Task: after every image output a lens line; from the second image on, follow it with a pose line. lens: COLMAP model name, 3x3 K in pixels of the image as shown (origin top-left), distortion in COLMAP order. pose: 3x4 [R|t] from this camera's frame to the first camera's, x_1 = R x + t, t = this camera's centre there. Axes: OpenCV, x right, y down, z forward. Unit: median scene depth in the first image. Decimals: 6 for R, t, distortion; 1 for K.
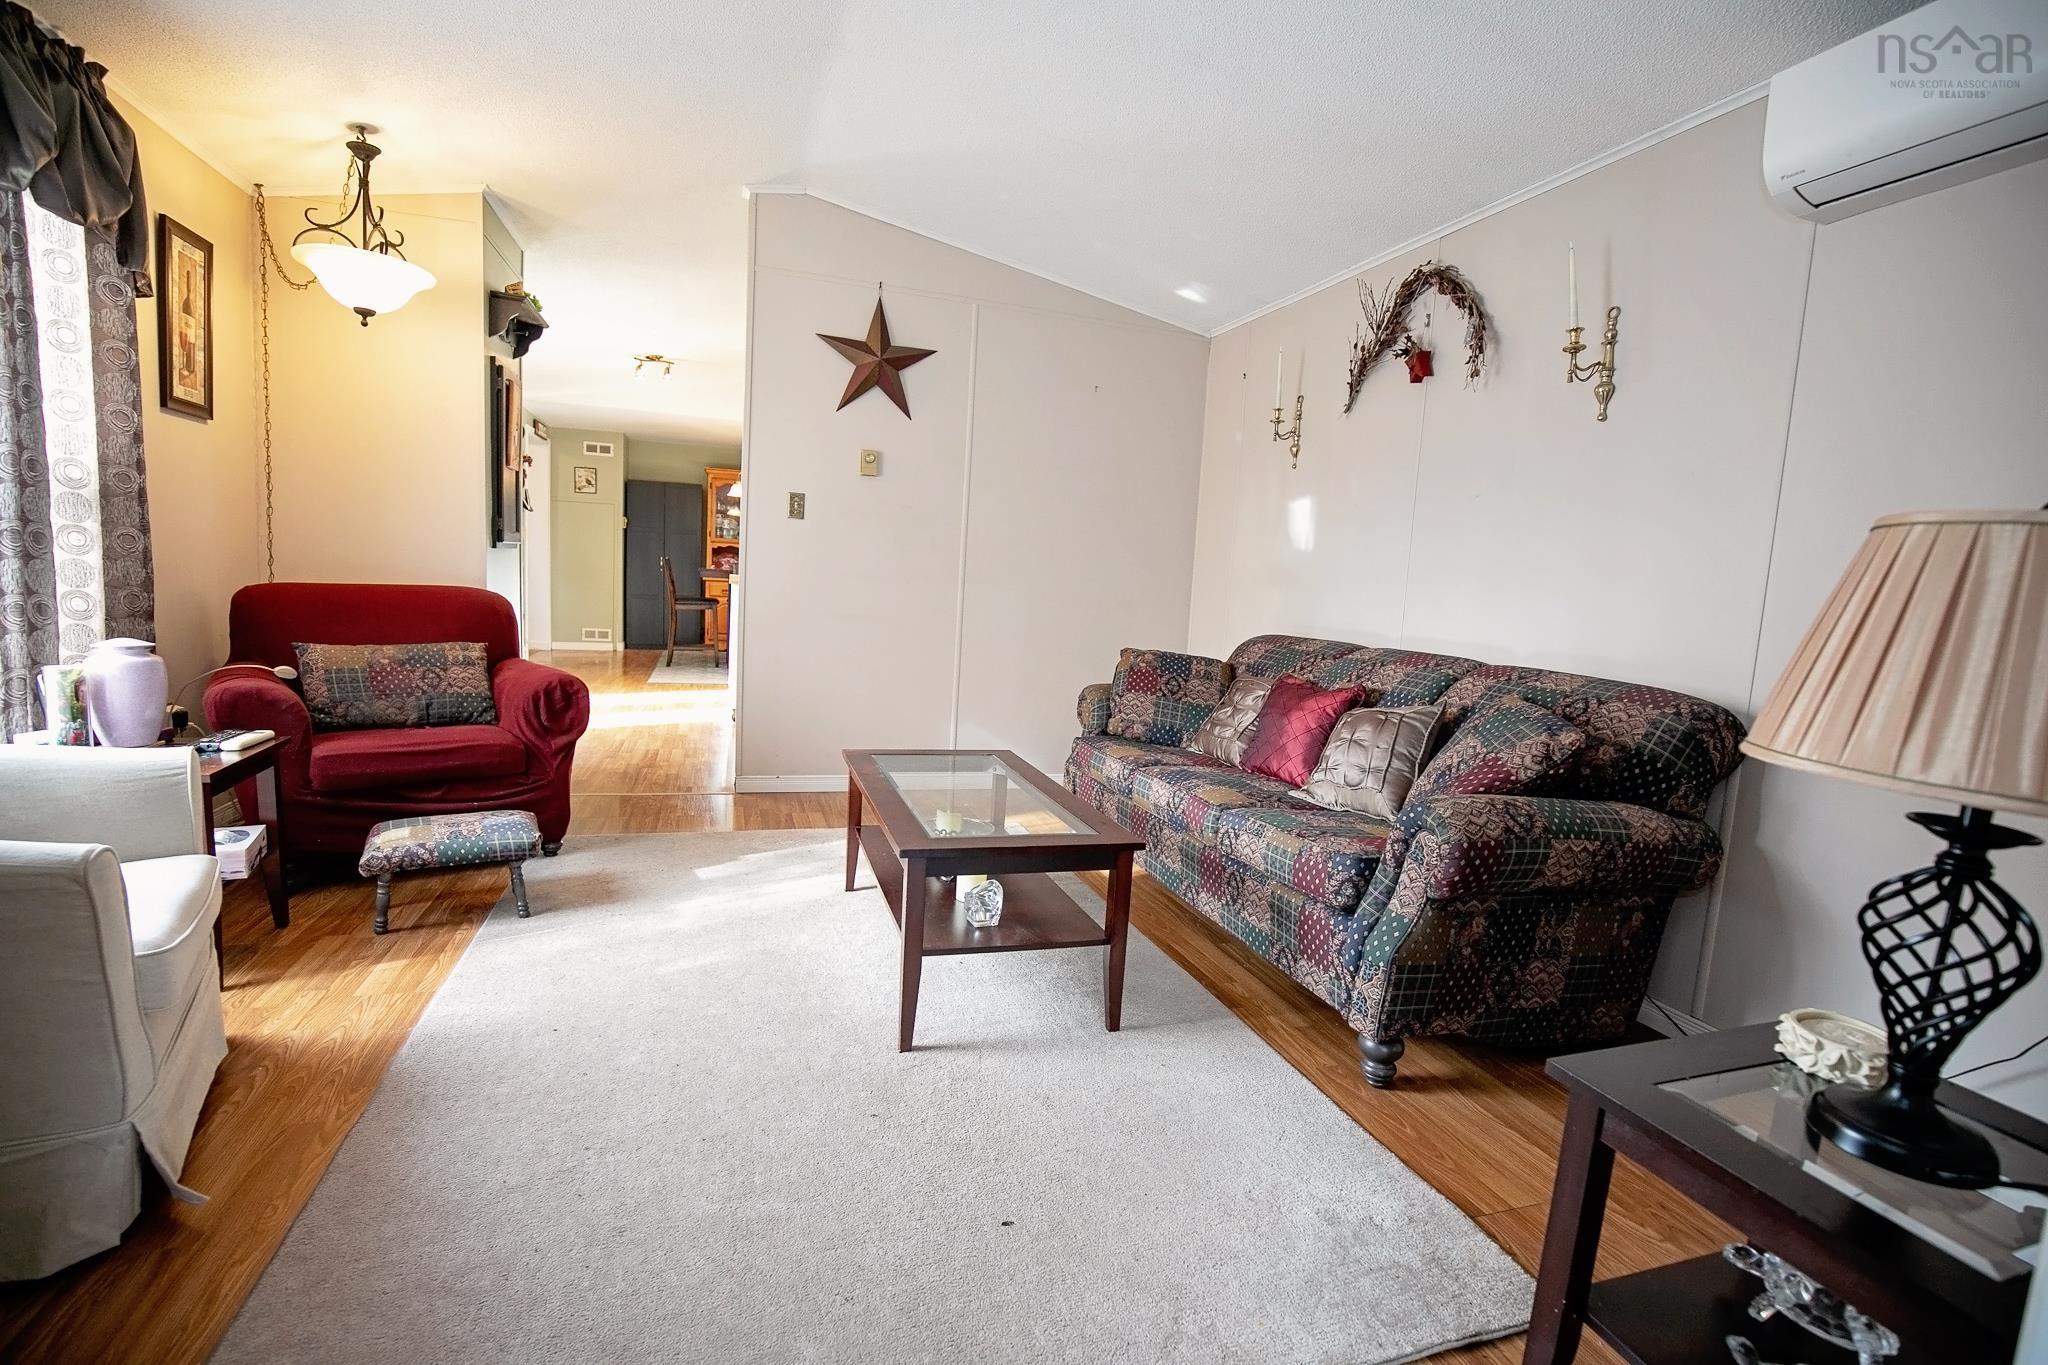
lens RADIAL K [[938.8, 0, 1028.7], [0, 938.8, 688.4], [0, 0, 1]] dist [-0.031688, 0.004988]
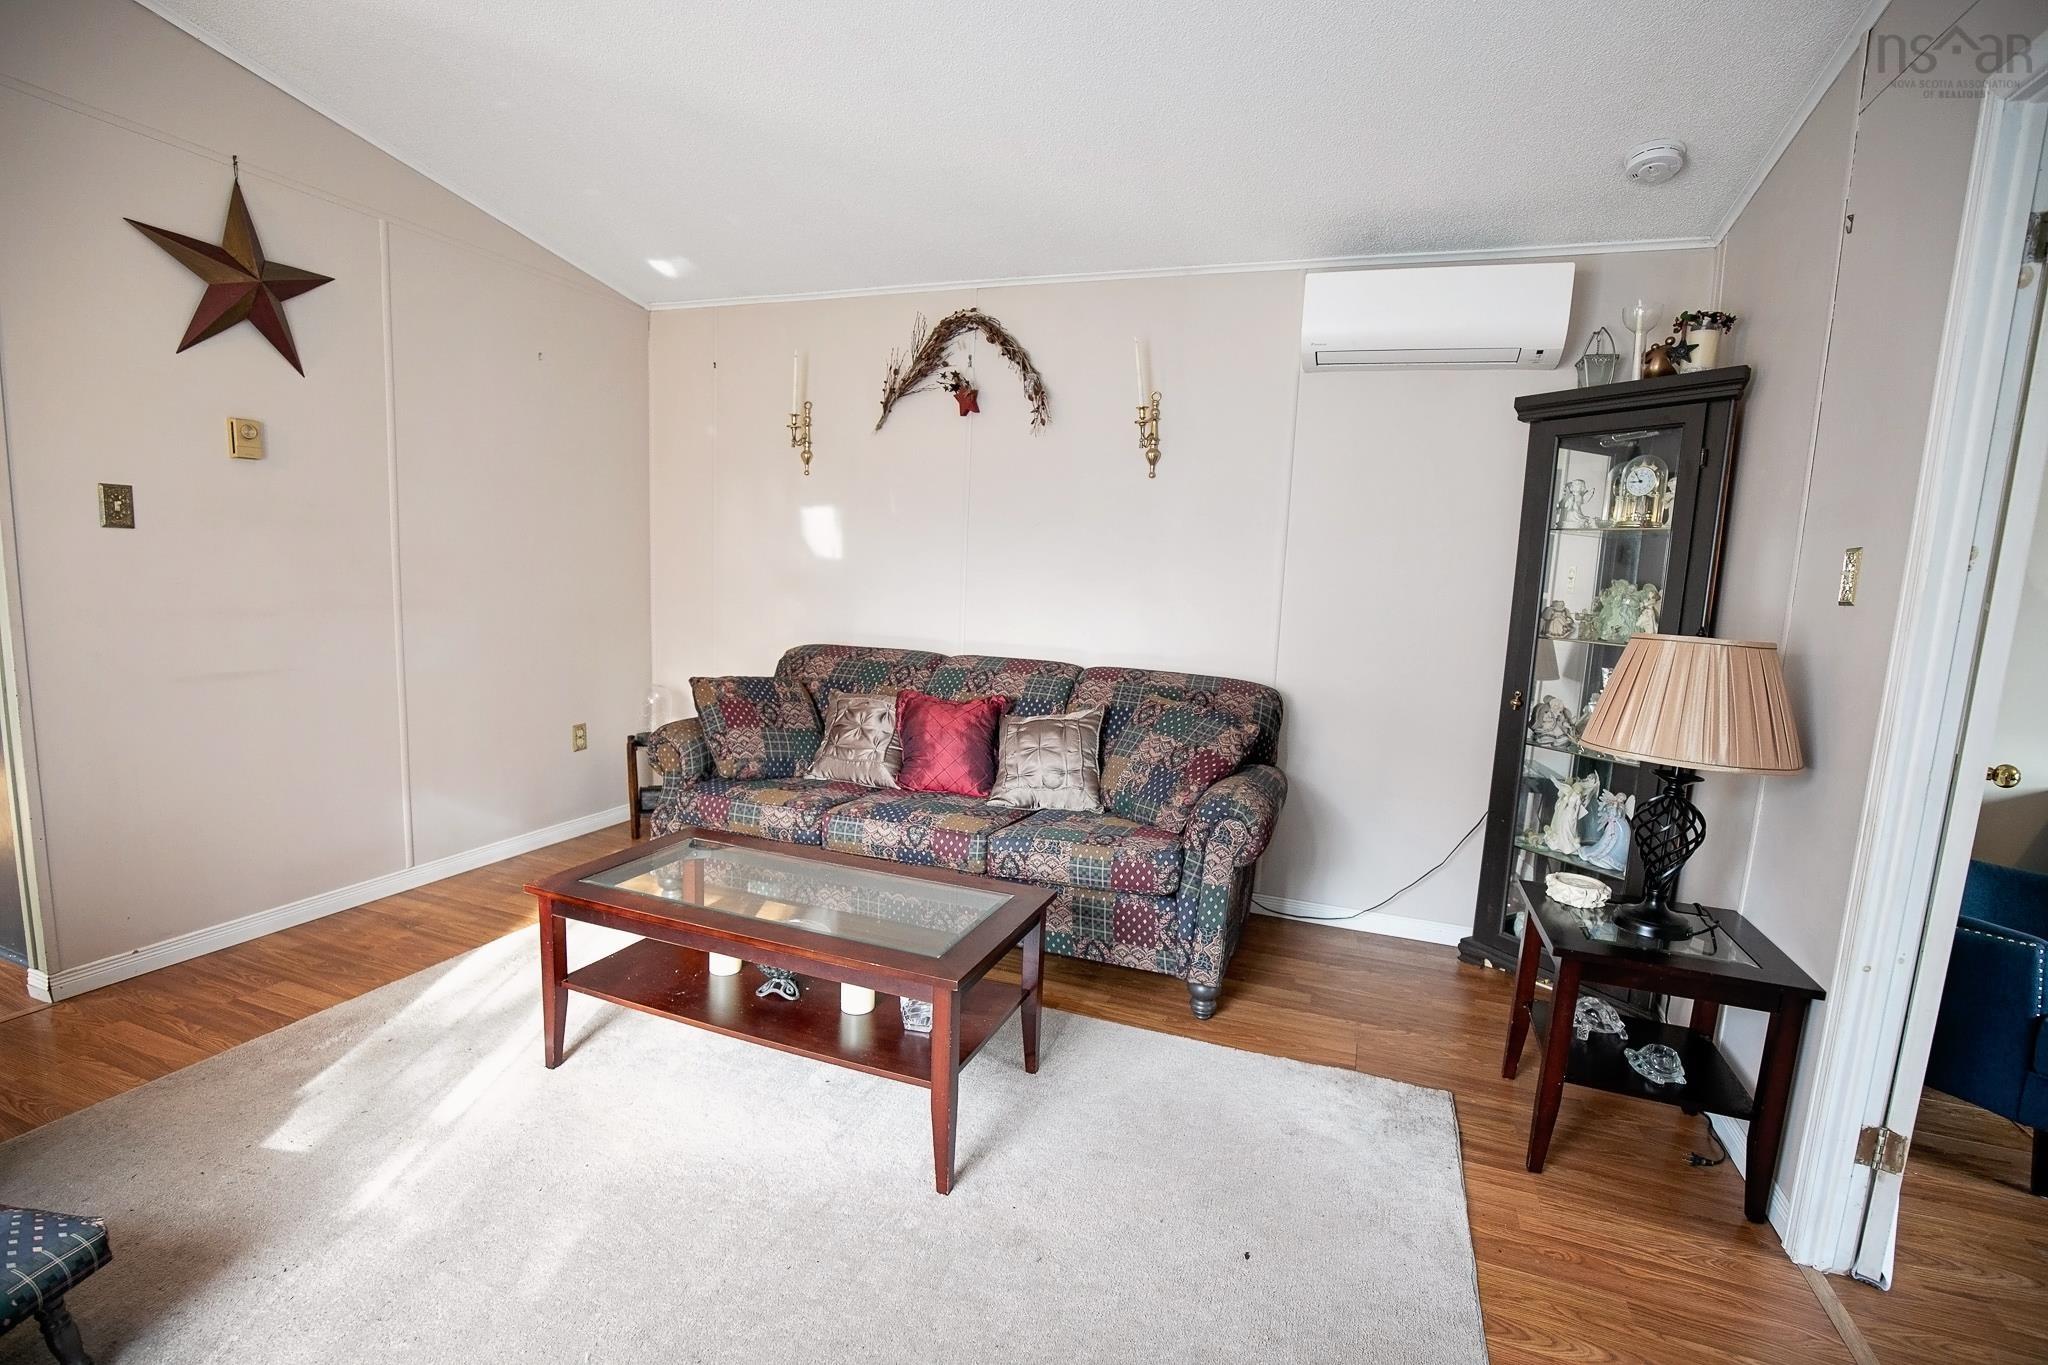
lens RADIAL K [[938.8, 0, 1028.7], [0, 938.8, 688.4], [0, 0, 1]] dist [-0.031688, 0.004988]
pose [[0.626916, -0.136870, 0.766970, -0.449443], [0.086305, 0.990589, 0.106231, -0.118123], [-0.774292, -0.000404, 0.632829, 0.228997]]
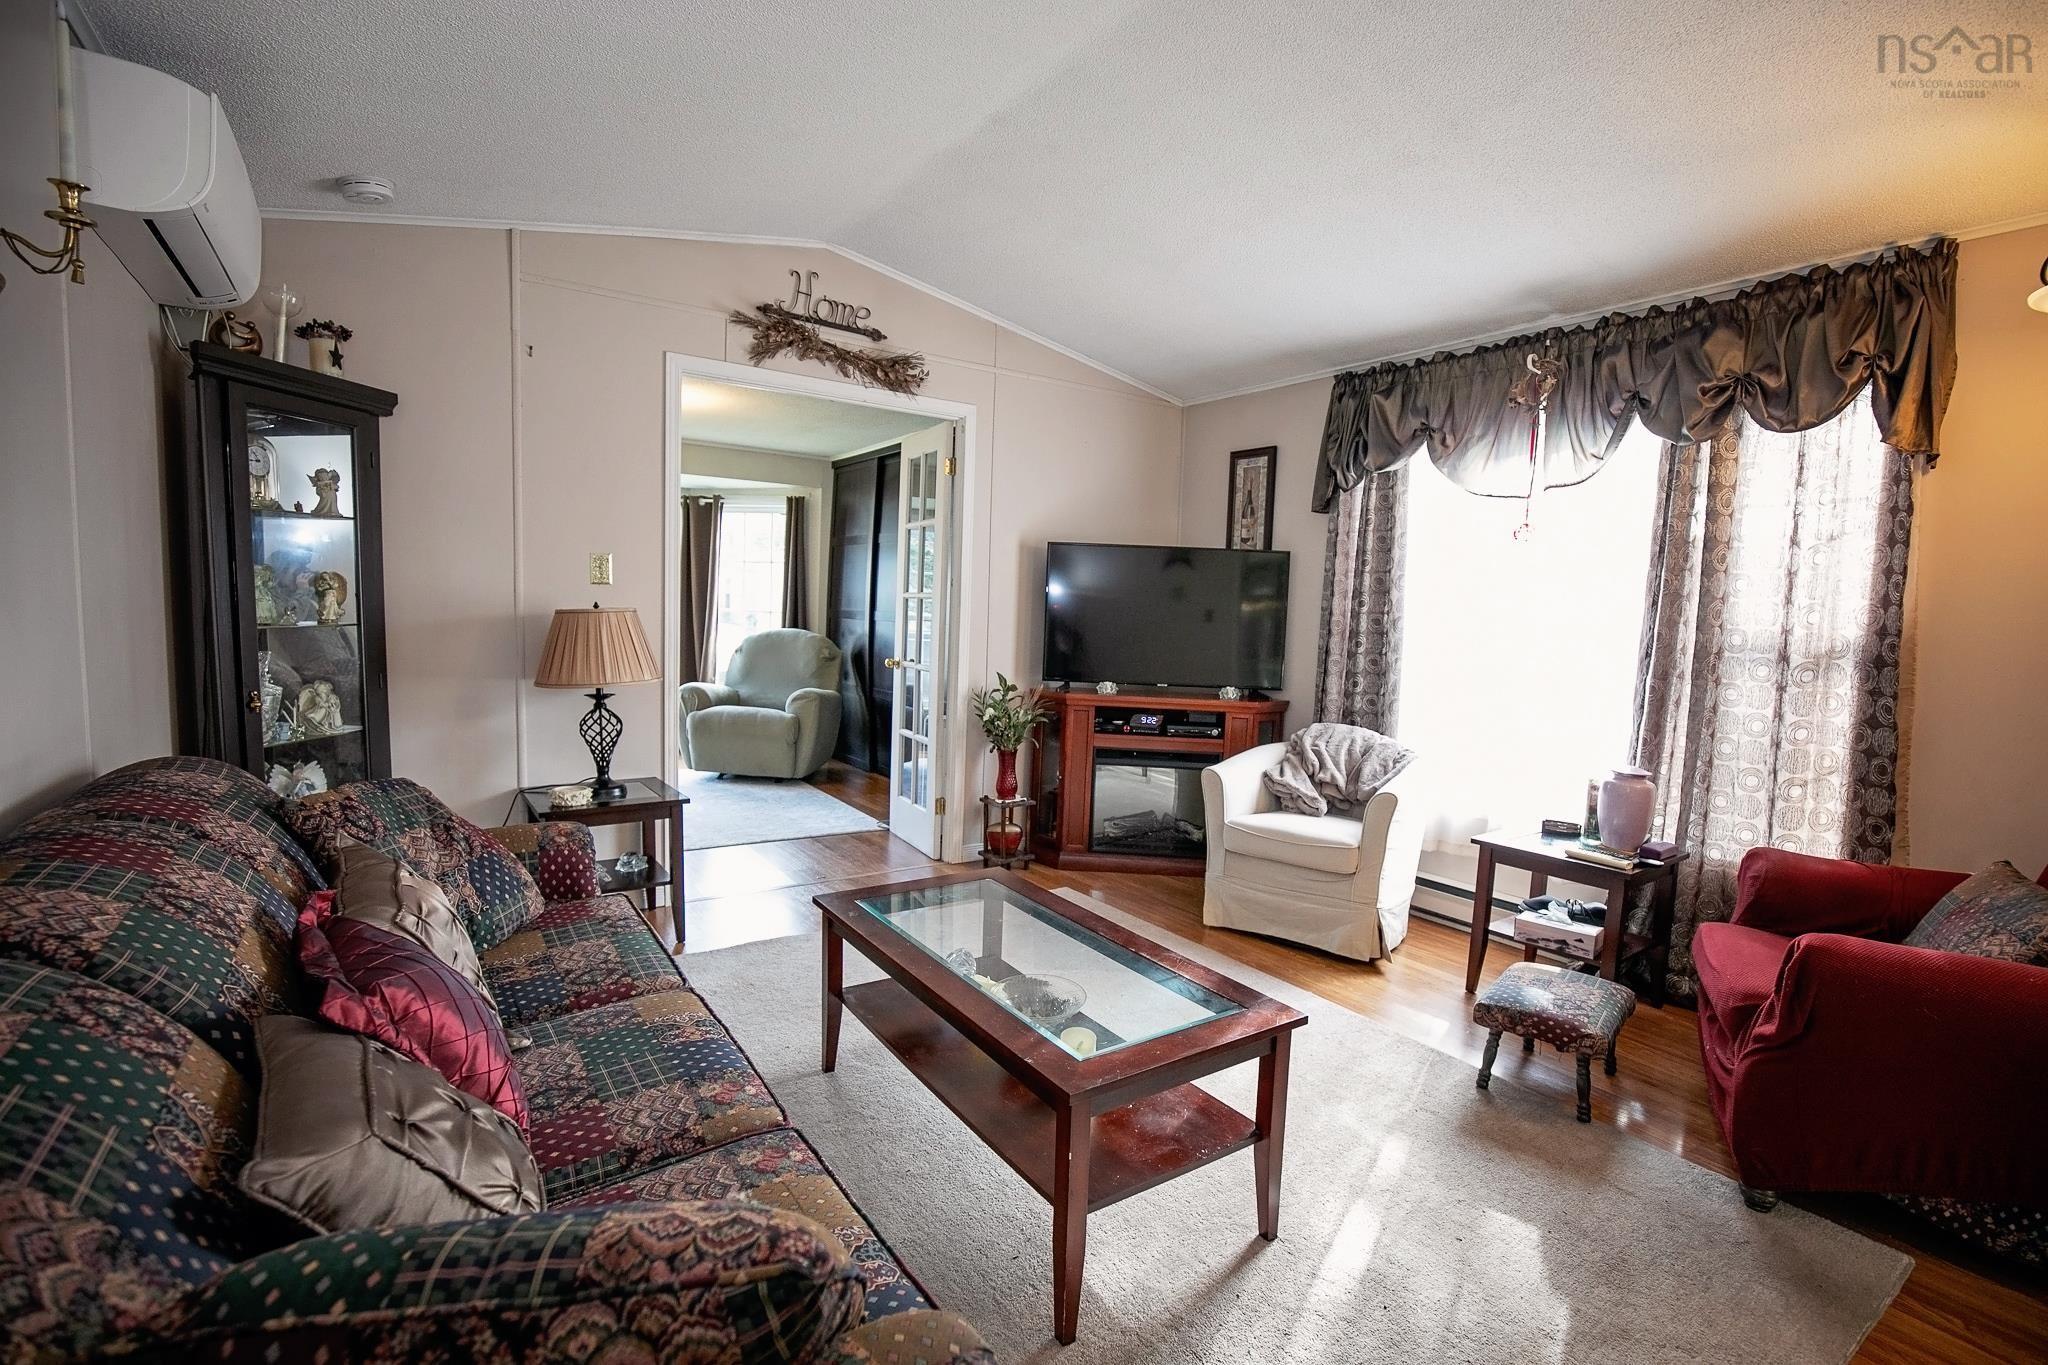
lens RADIAL K [[938.8, 0, 1028.7], [0, 938.8, 688.4], [0, 0, 1]] dist [-0.031688, 0.004988]
pose [[-0.959539, -0.058996, -0.275327, 0.132340], [-0.116405, 0.973449, 0.197095, -0.214394], [0.256389, 0.221170, -0.940930, 1.354330]]
